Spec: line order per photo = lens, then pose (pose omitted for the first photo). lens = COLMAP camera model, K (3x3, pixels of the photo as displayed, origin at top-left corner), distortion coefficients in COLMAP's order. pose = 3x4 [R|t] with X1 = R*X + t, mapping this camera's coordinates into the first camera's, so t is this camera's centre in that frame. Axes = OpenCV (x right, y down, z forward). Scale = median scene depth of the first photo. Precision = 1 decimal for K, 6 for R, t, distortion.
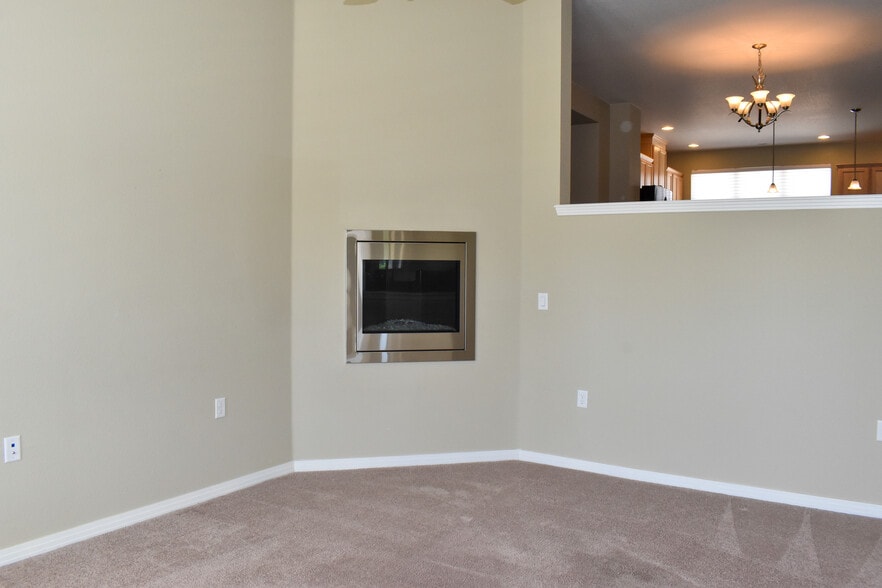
lens RADIAL K [[686.4, 0, 464.4], [0, 686.4, 307.3], [0, 0, 1]] dist [-0.083769, 0.012100]
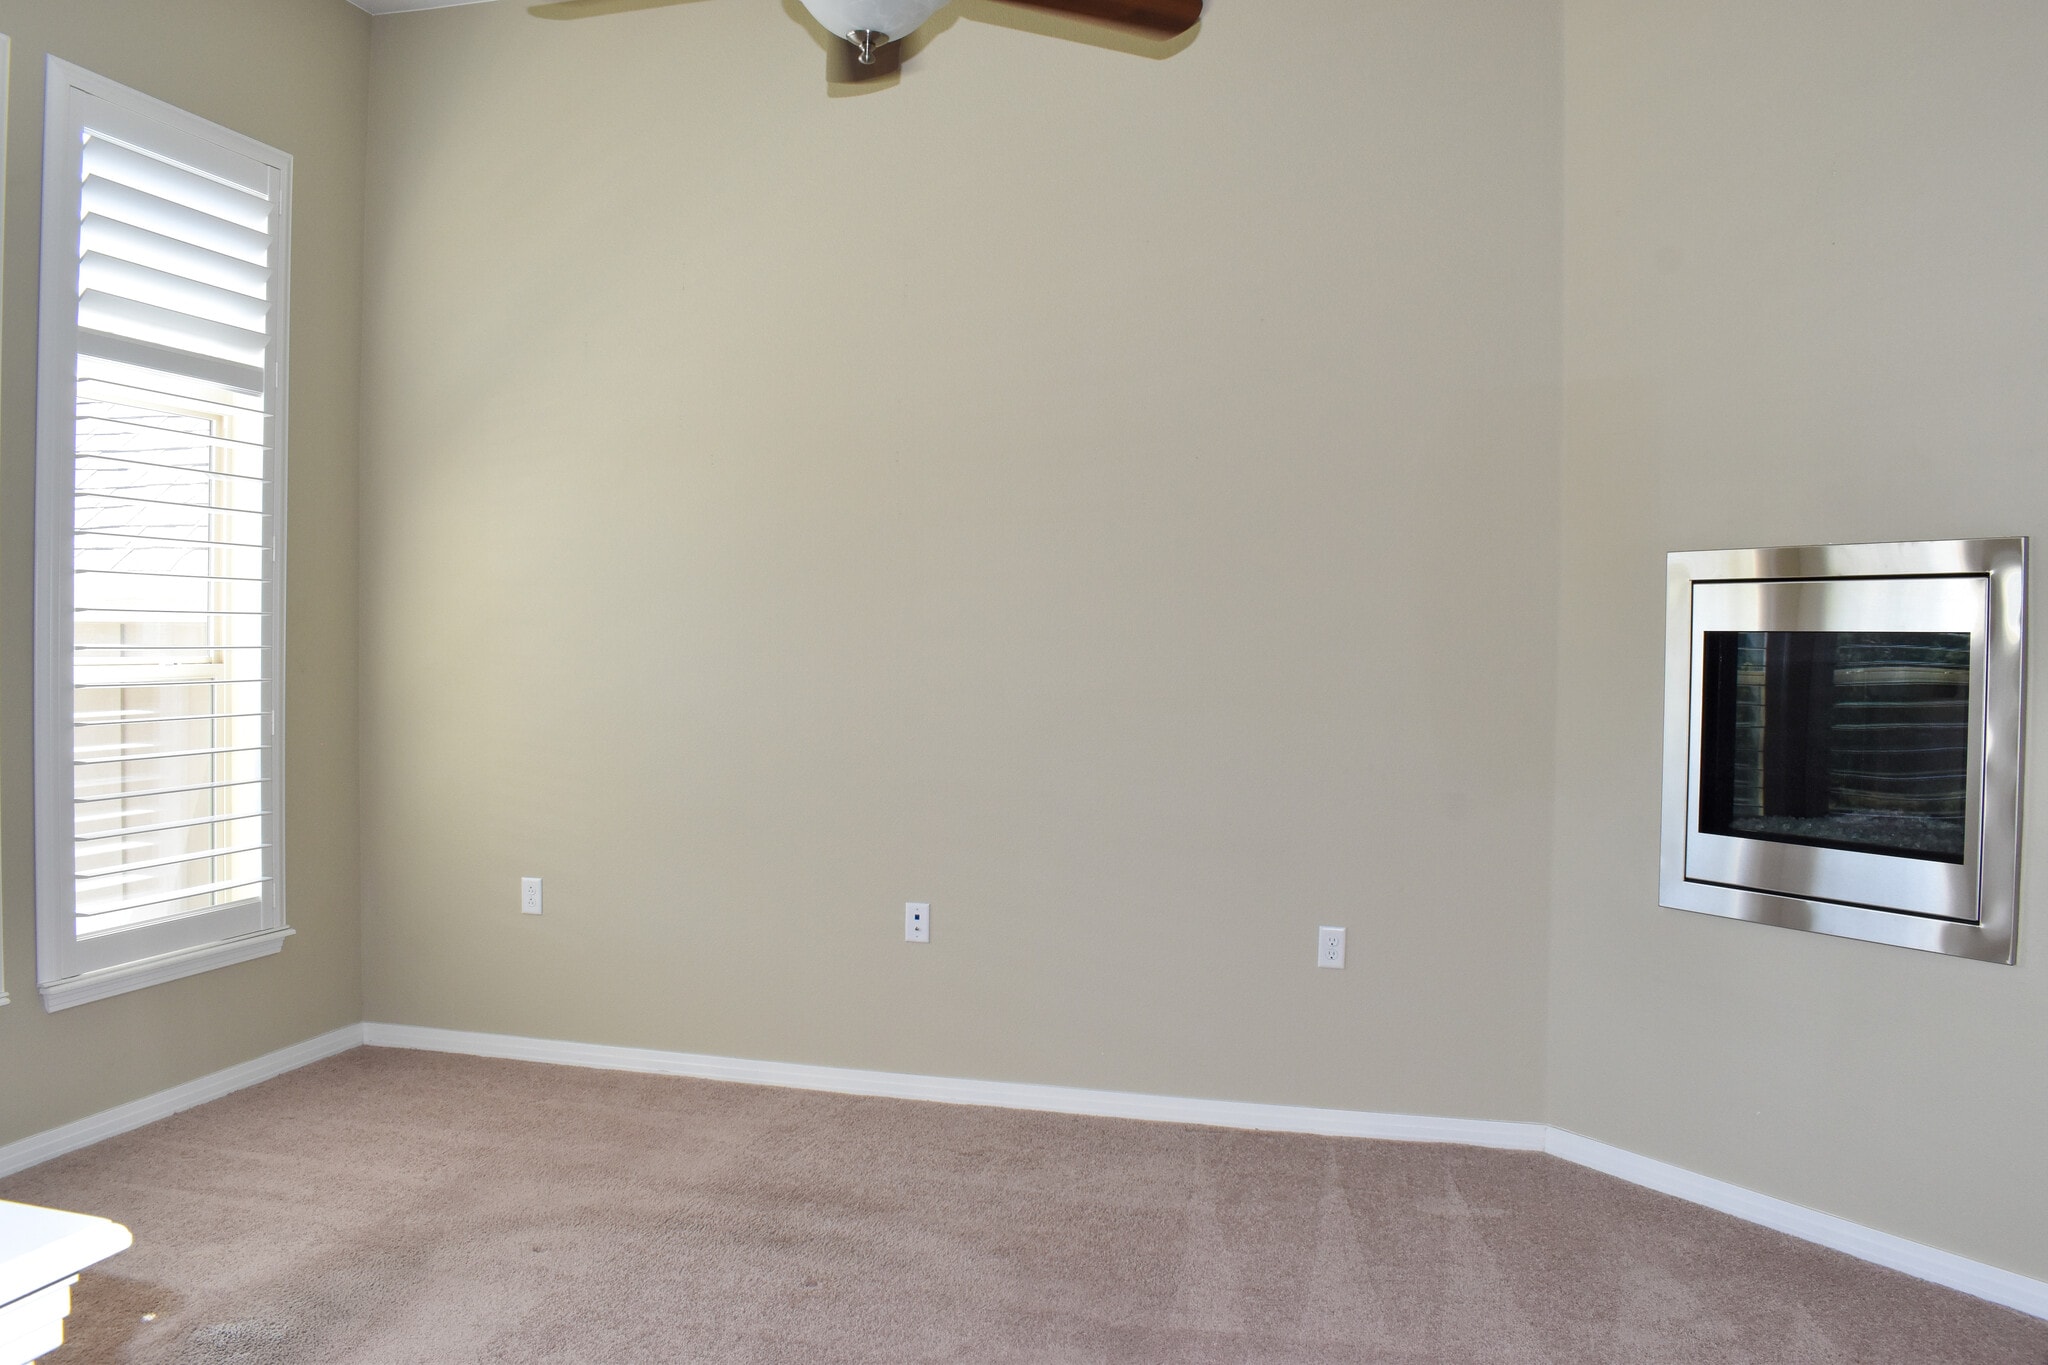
lens RADIAL K [[1593.8, 0, 1020.0], [0, 1593.8, 688.3], [0, 0, 1]] dist [-0.083769, 0.012100]
pose [[0.319578, 0.015852, -0.947427, 0.601705], [-0.070618, 0.997478, -0.007131, -0.006761], [0.944925, 0.069184, 0.319891, 0.431250]]
